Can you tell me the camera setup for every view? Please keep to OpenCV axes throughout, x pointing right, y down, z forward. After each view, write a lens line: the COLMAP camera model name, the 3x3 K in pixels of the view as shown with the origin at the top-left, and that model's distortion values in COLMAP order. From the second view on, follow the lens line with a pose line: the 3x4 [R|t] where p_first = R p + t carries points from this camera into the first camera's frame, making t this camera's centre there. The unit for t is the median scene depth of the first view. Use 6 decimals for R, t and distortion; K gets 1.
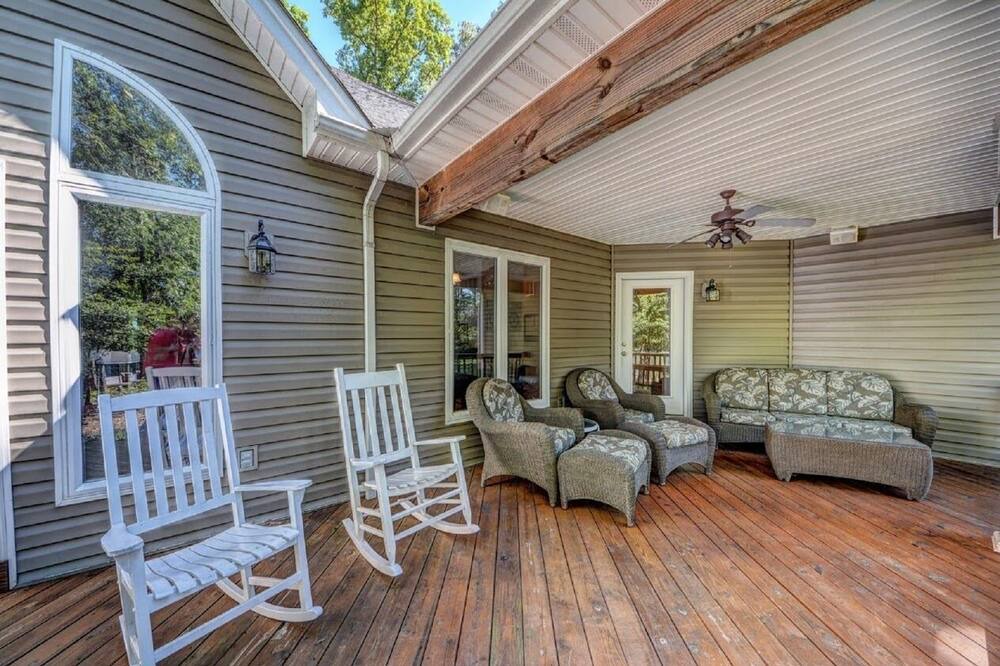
lens RADIAL K [[365.2, 0, 495.2], [0, 365.2, 339.1], [0, 0, 1]] dist [0.025430, -0.000049]
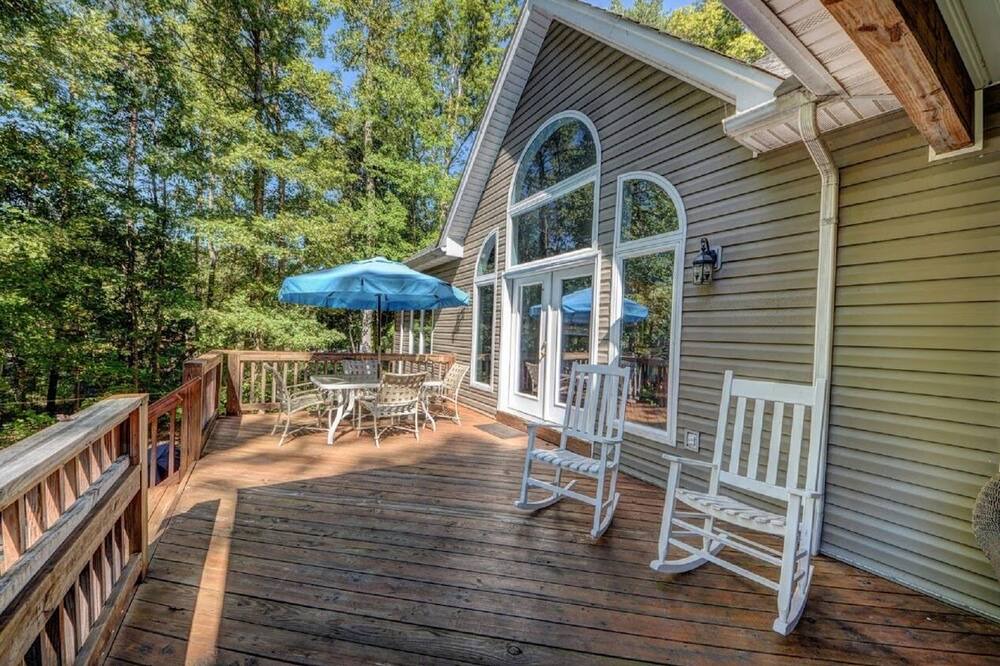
lens RADIAL K [[365.2, 0, 495.2], [0, 365.2, 339.1], [0, 0, 1]] dist [0.025430, -0.000049]
pose [[-0.106426, 0.022454, -0.994067, 0.610205], [-0.038911, 0.998885, 0.026729, -0.010037], [0.993559, 0.041525, -0.105433, 0.480476]]
